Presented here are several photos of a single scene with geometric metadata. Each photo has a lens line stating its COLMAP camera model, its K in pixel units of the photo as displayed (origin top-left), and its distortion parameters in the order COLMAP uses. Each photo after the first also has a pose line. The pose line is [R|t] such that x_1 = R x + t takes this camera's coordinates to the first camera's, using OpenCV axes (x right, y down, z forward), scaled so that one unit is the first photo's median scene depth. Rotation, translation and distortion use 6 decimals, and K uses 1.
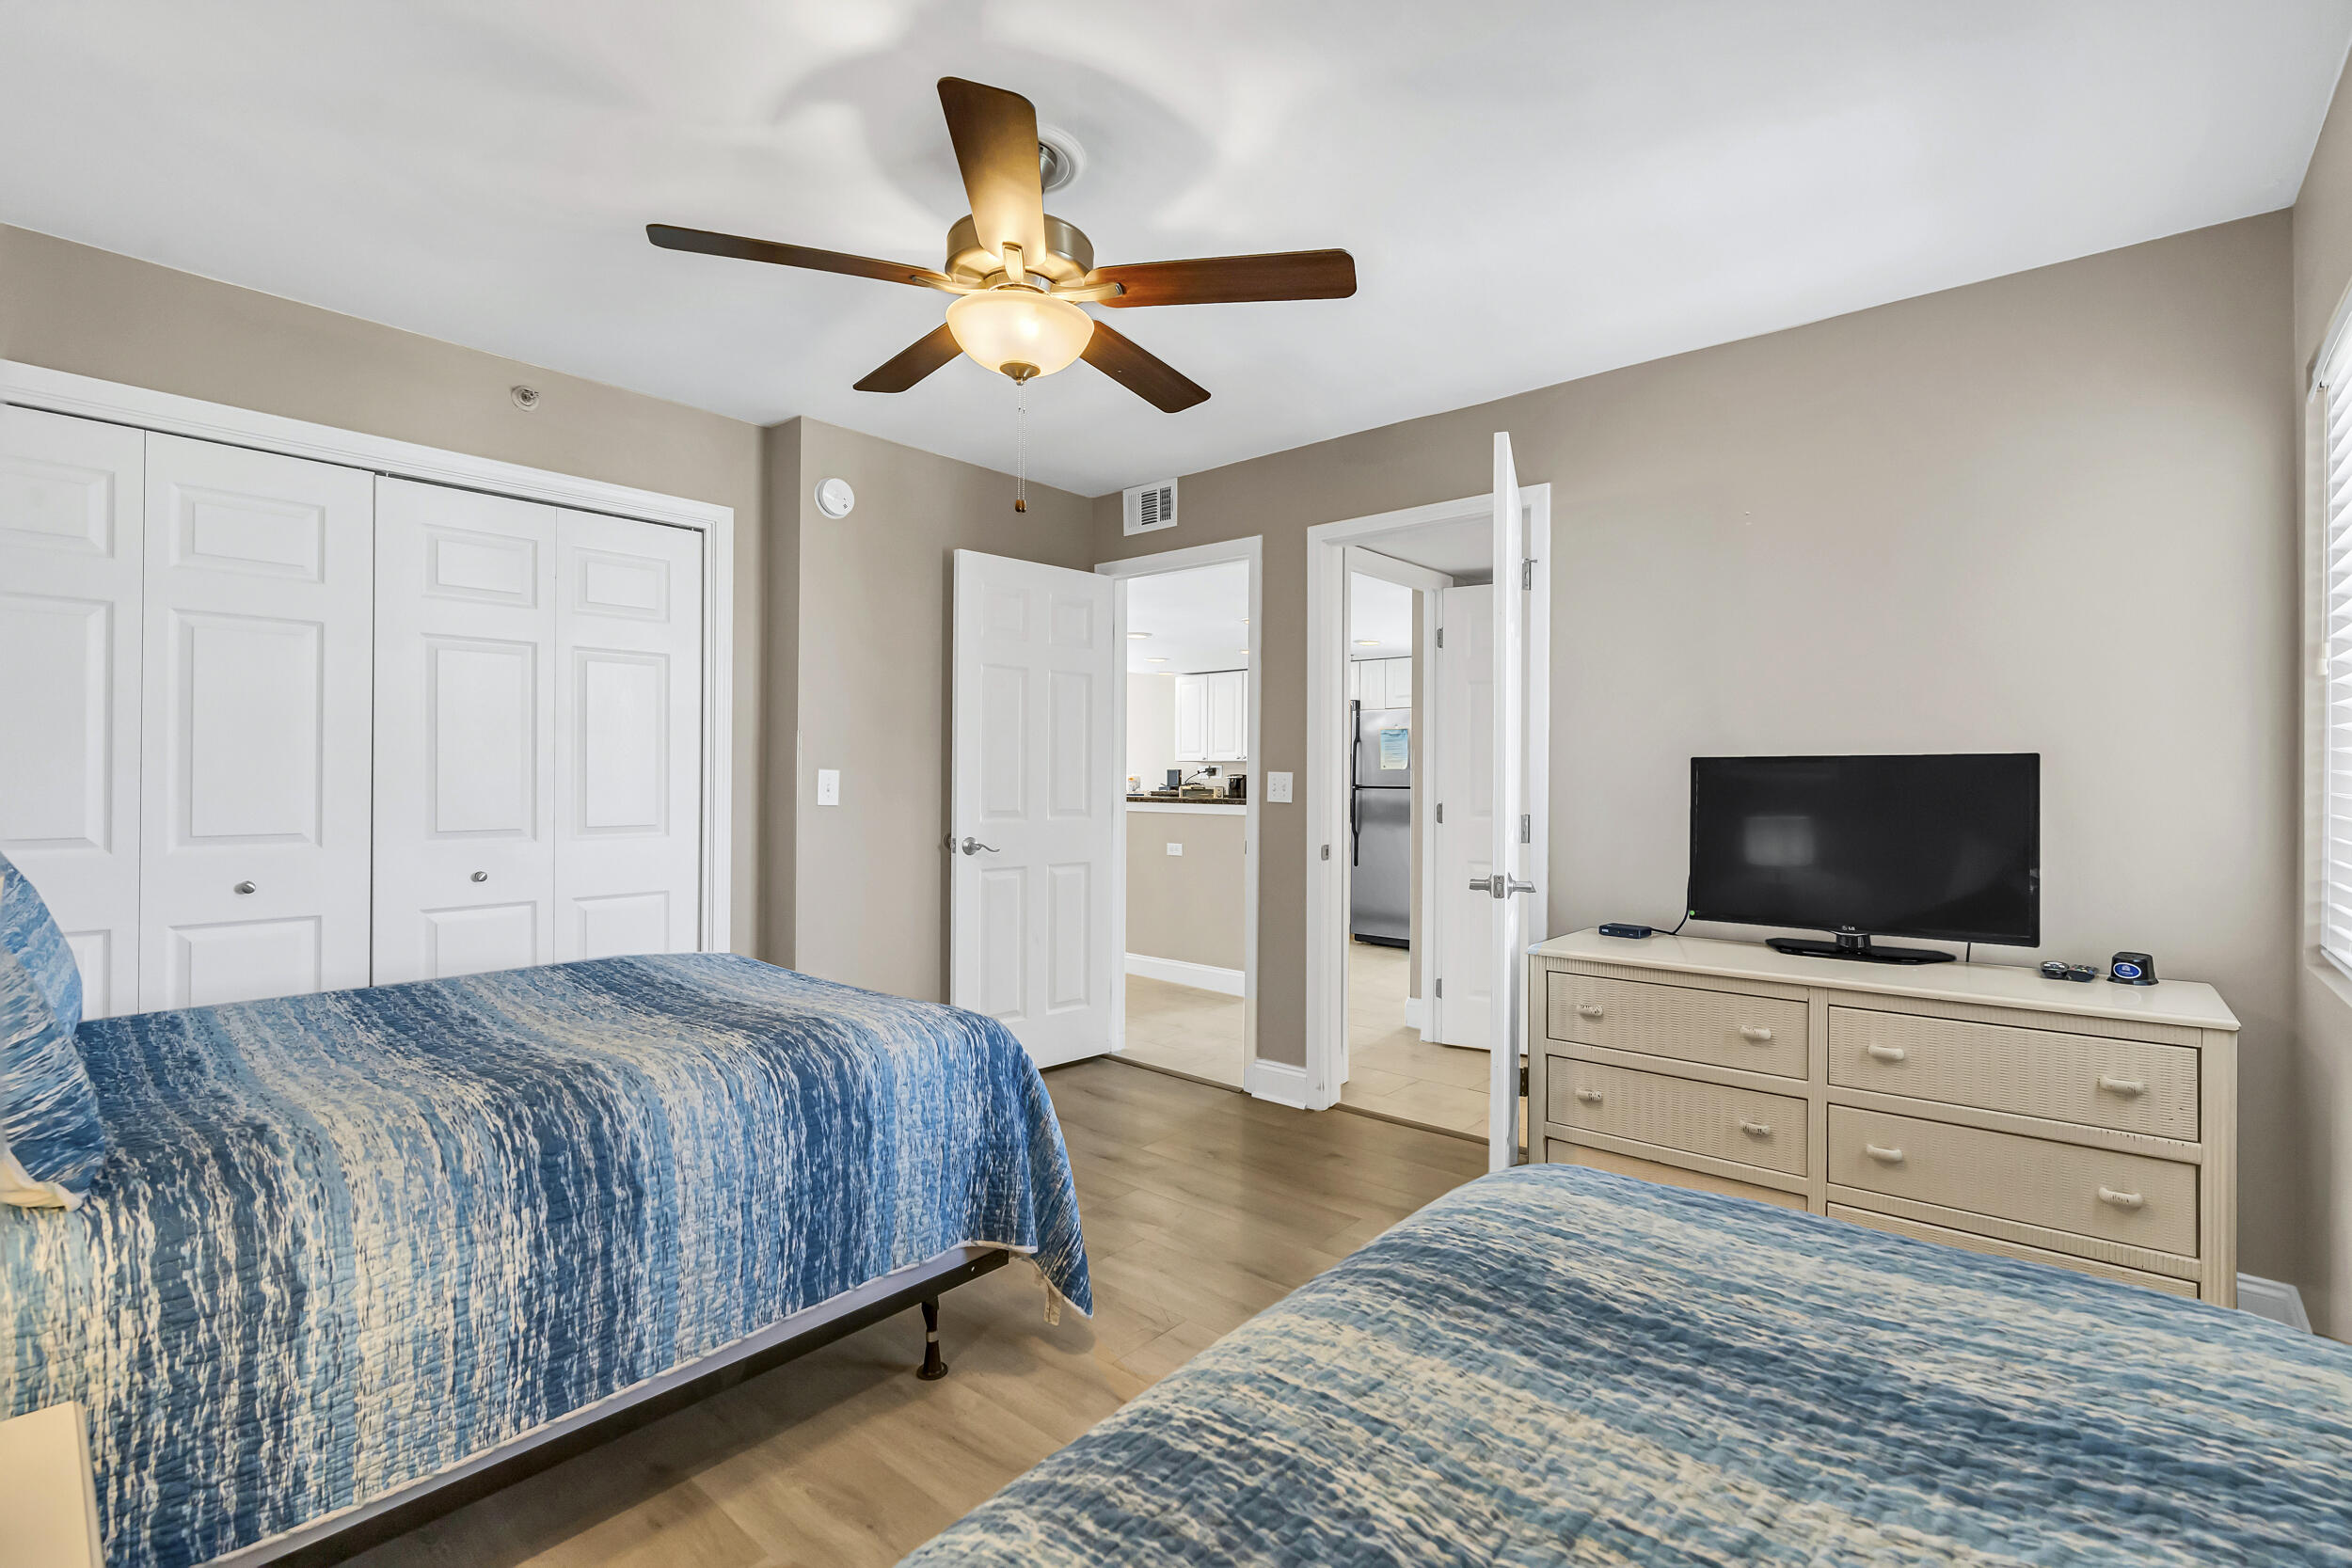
lens RADIAL K [[1061.7, 0, 1175.4], [0, 1061.7, 773.4], [0, 0, 1]] dist [-0.001691, 0.000073]
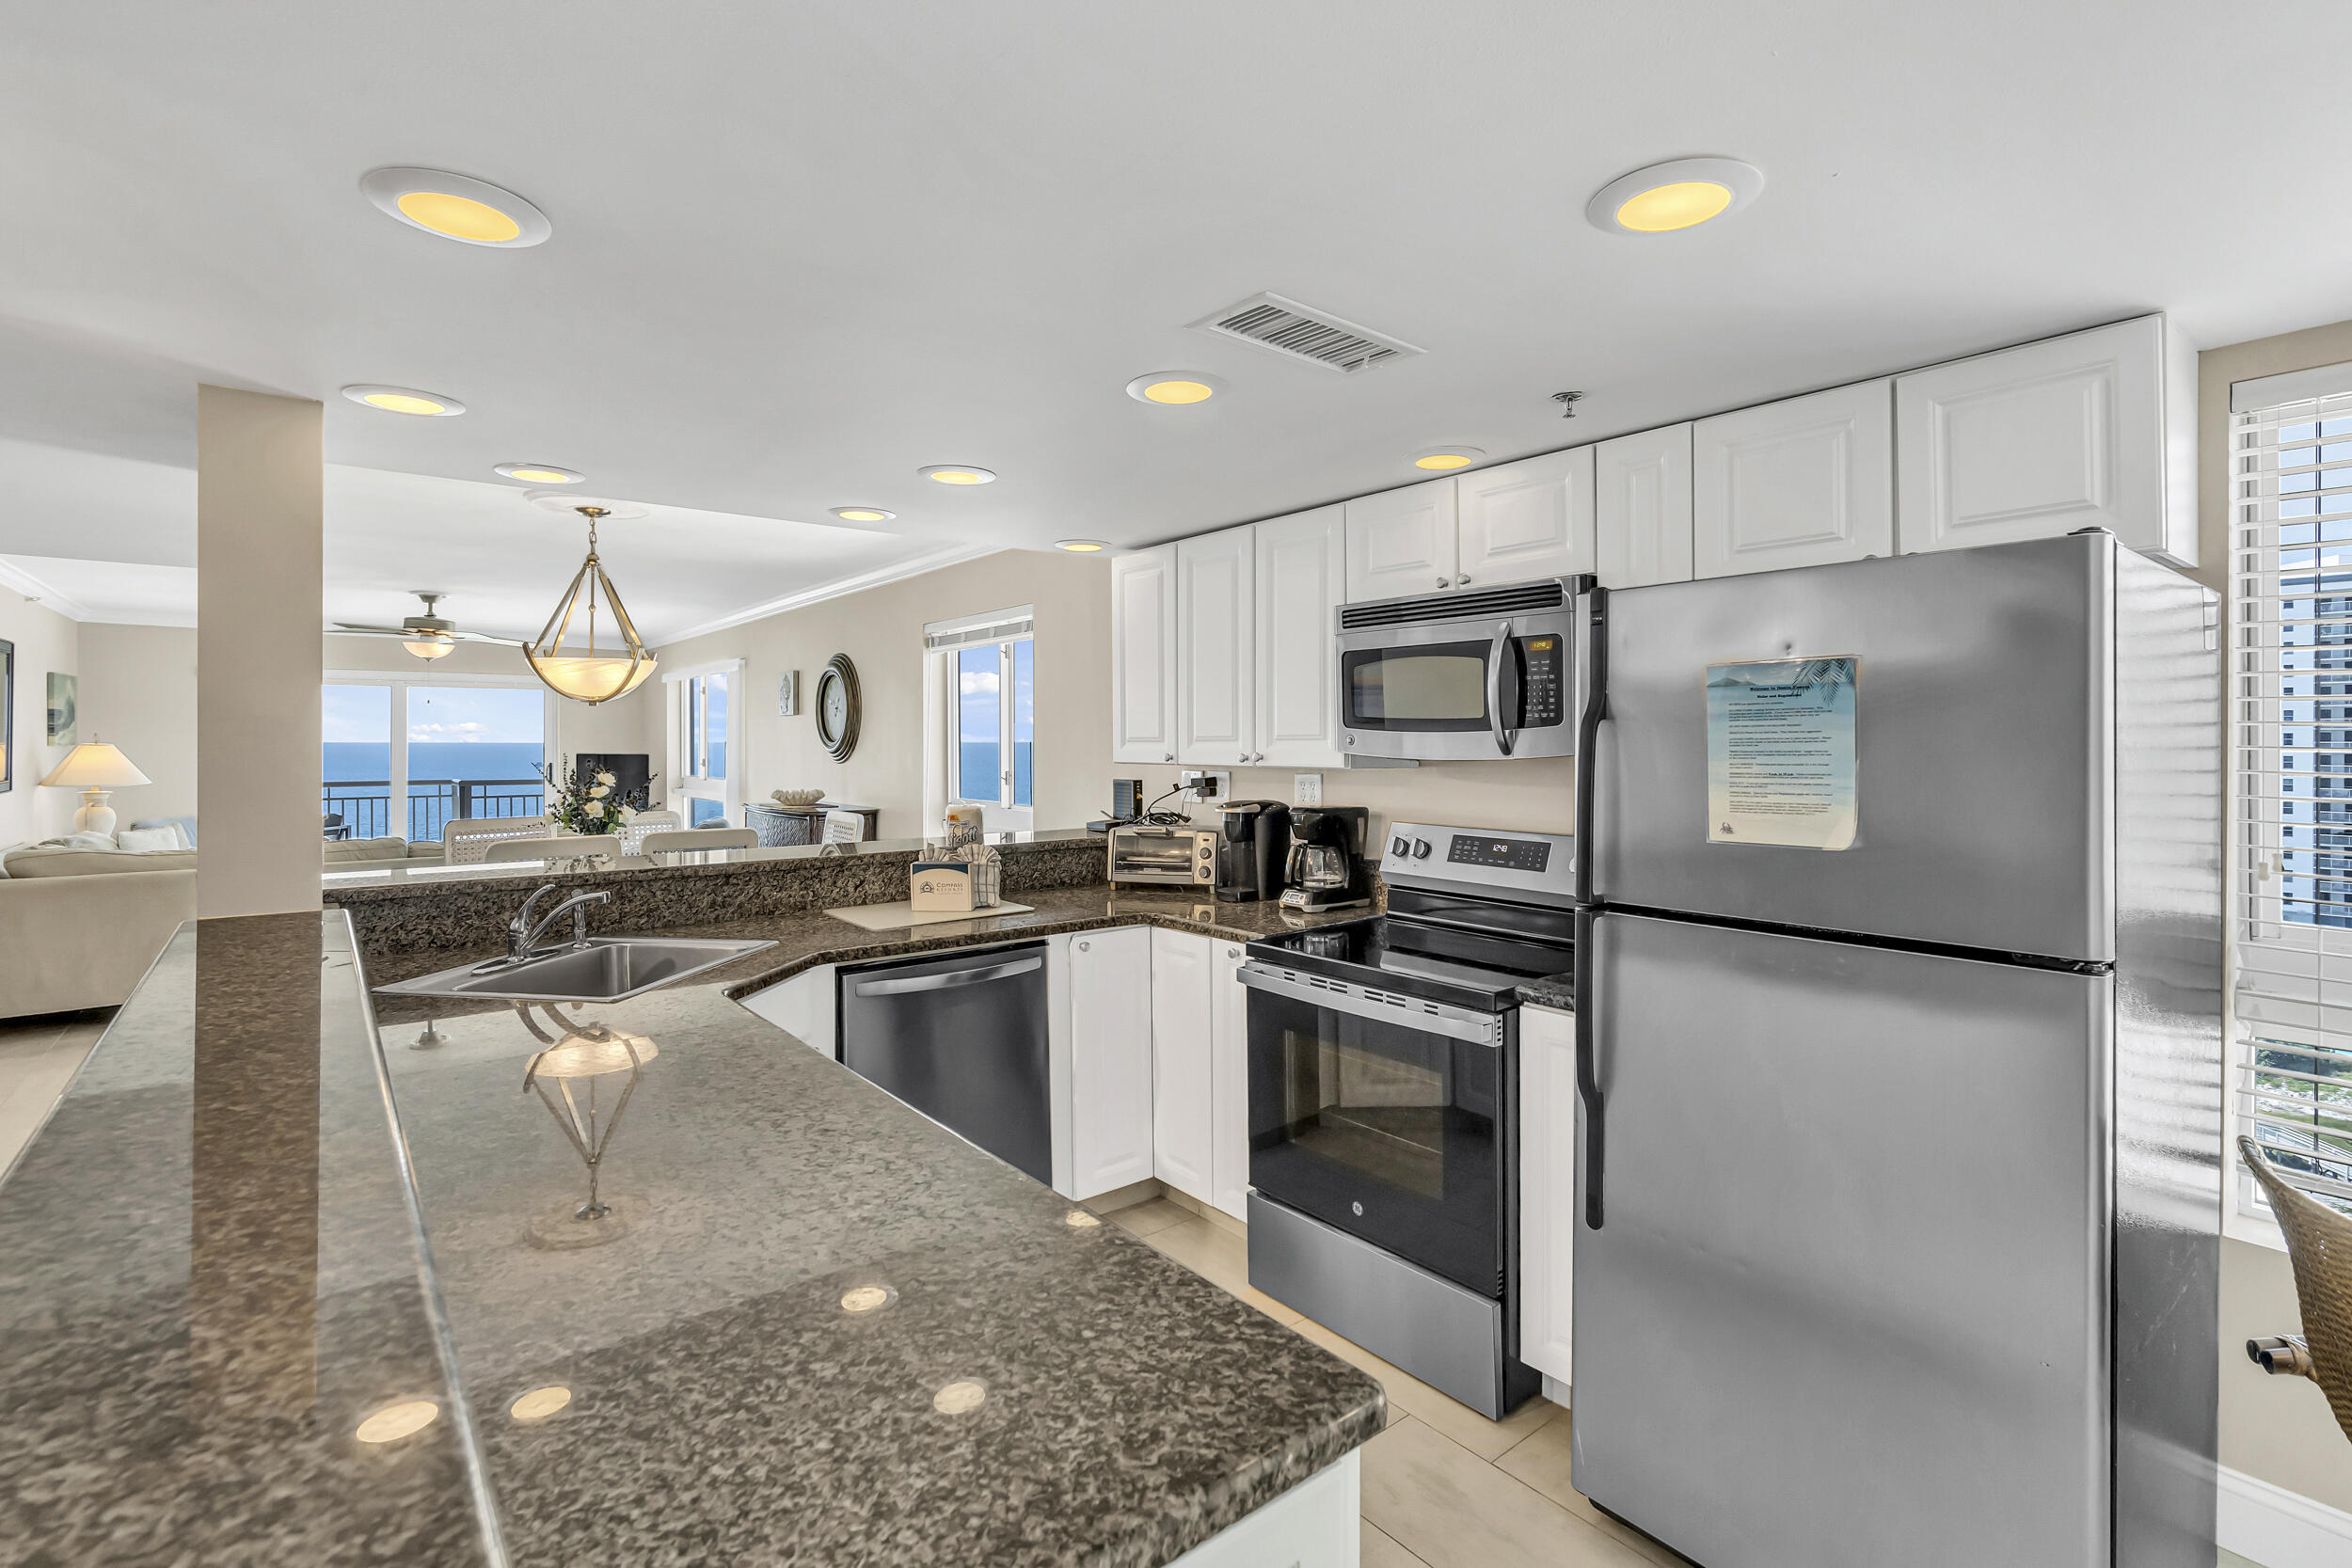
lens RADIAL K [[1080.5, 0, 1183.4], [0, 1080.5, 739.2], [0, 0, 1]] dist [-0.001965, 0.000041]
pose [[0.986732, -0.005951, -0.162250, 0.093989], [0.006281, 0.999979, 0.001522, -0.020947], [0.162238, -0.002521, 0.986748, 0.590636]]
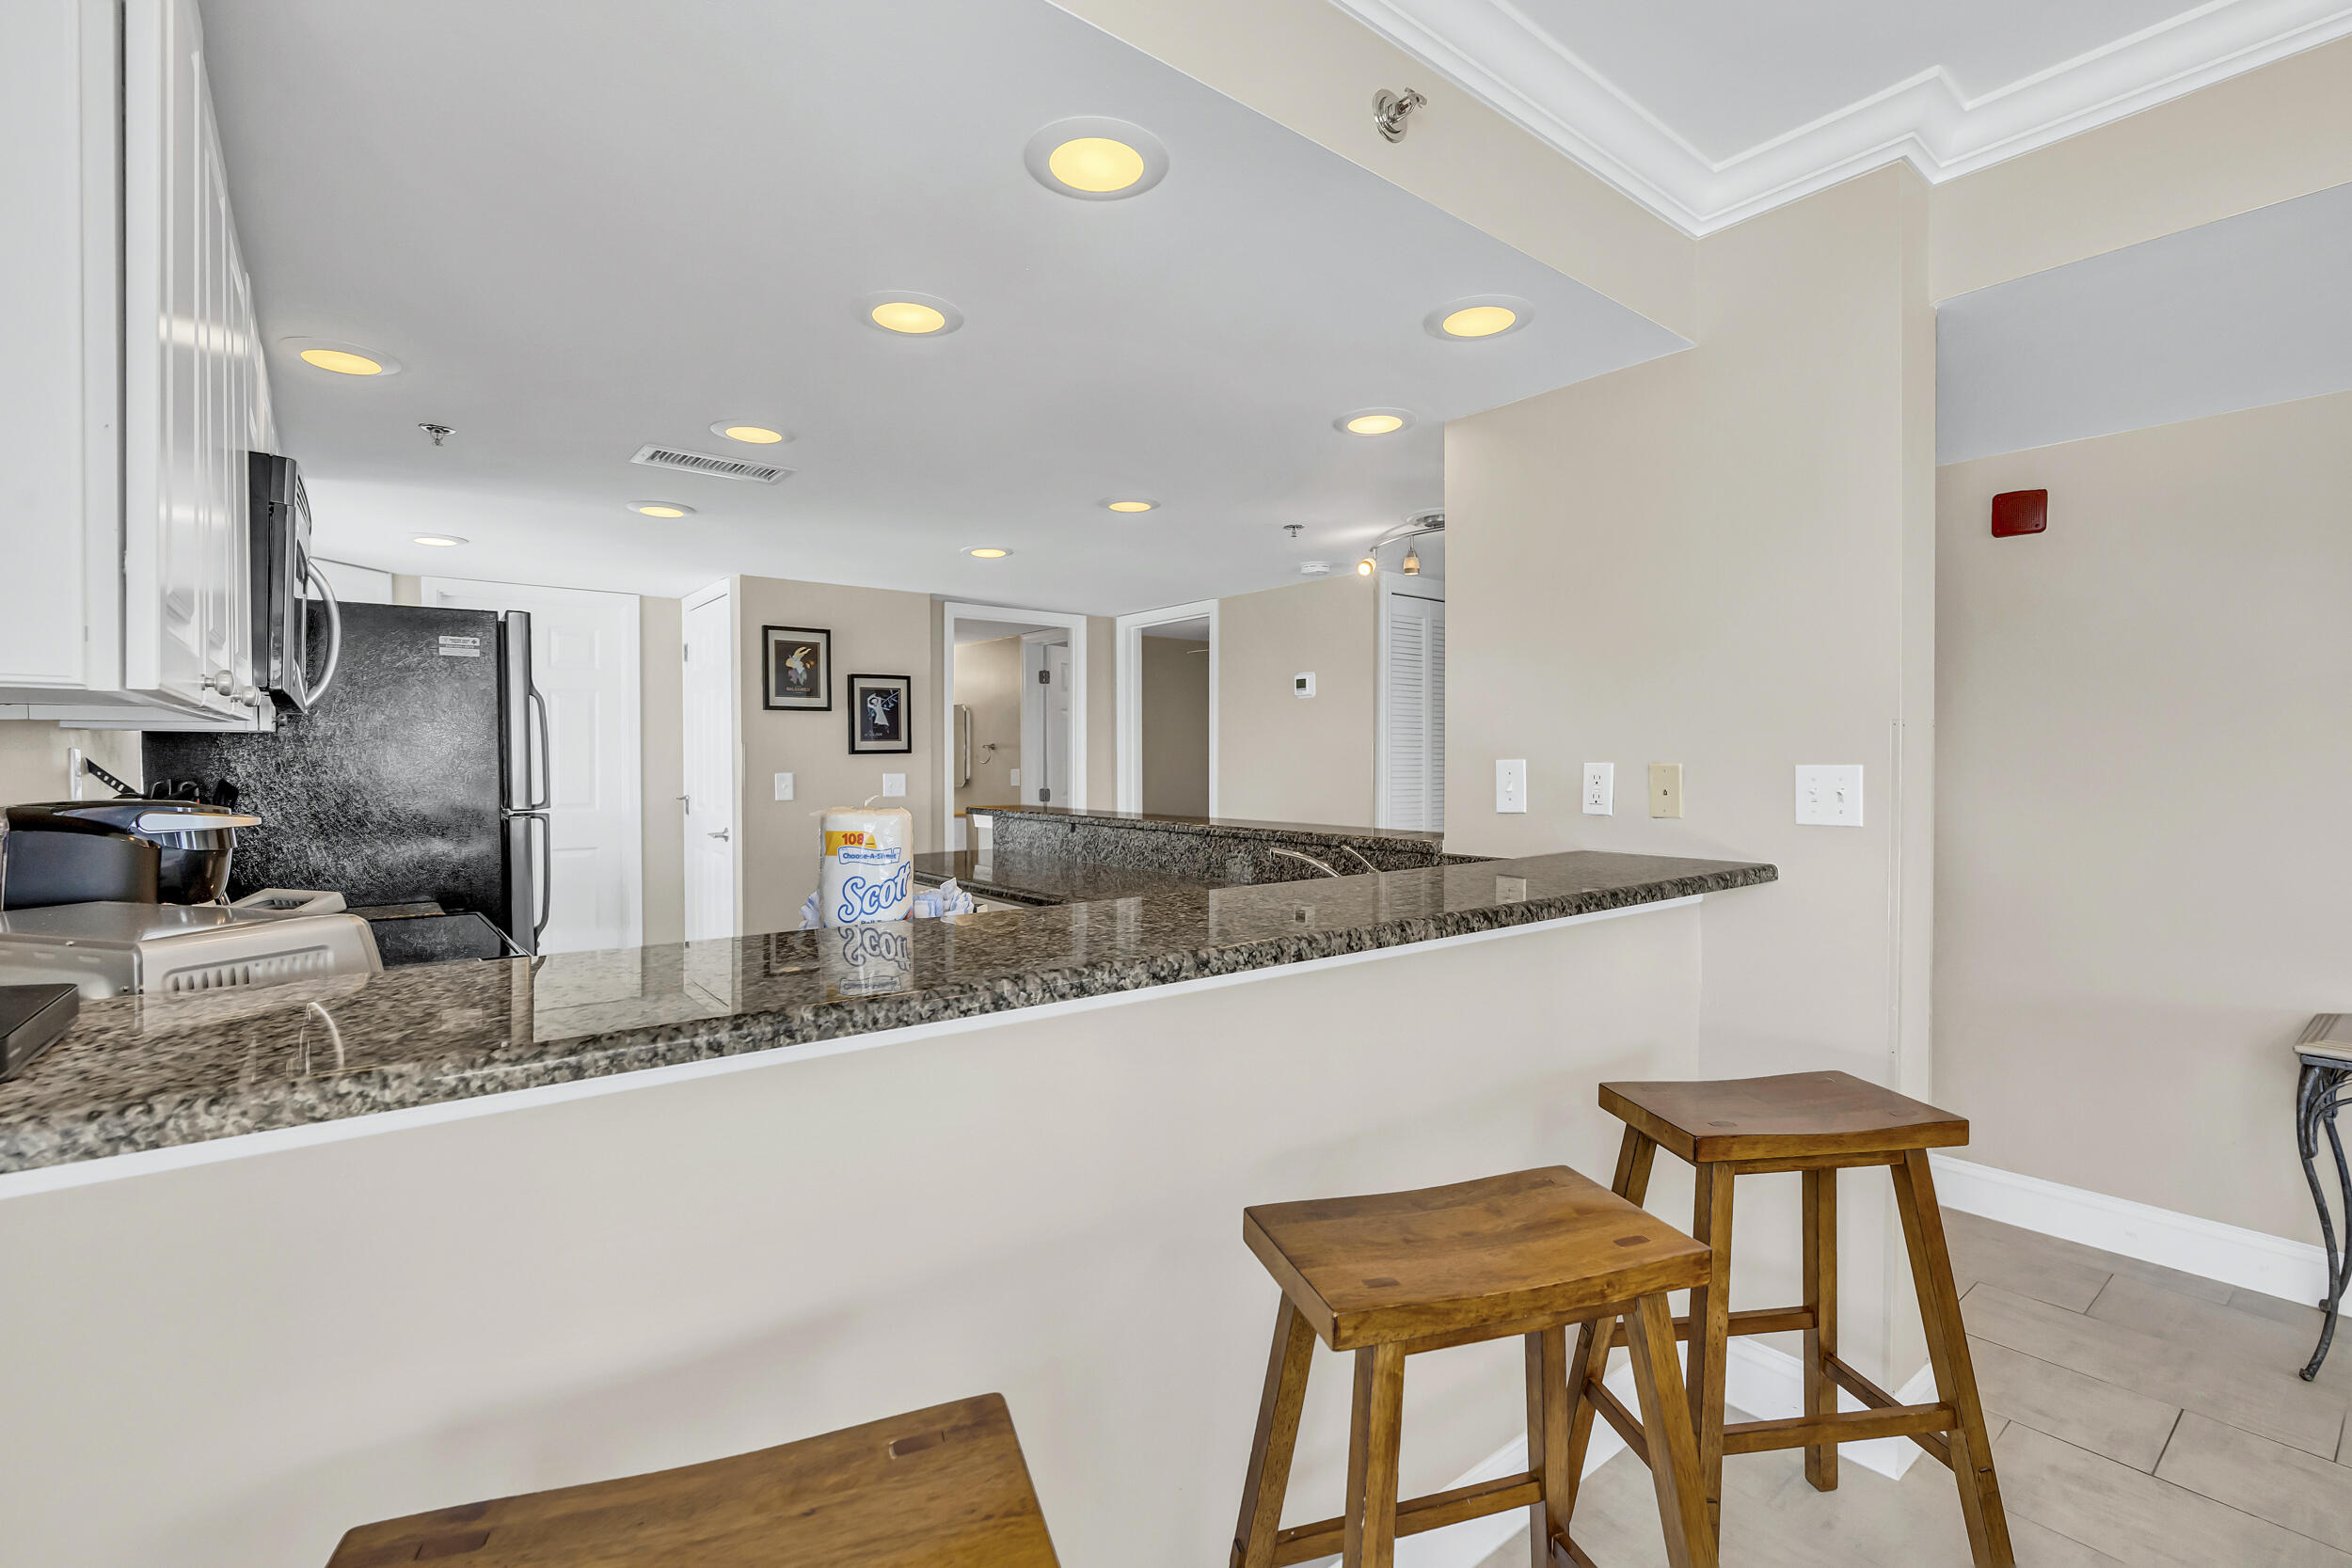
lens RADIAL K [[1052.8, 0, 1184.3], [0, 1052.8, 773.4], [0, 0, 1]] dist [-0.016802, 0.008224]
pose [[-0.986314, -0.006638, 0.164742, -0.104860], [-0.004787, 0.999921, 0.011630, -0.005465], [-0.164806, 0.010682, -0.986268, 1.073478]]
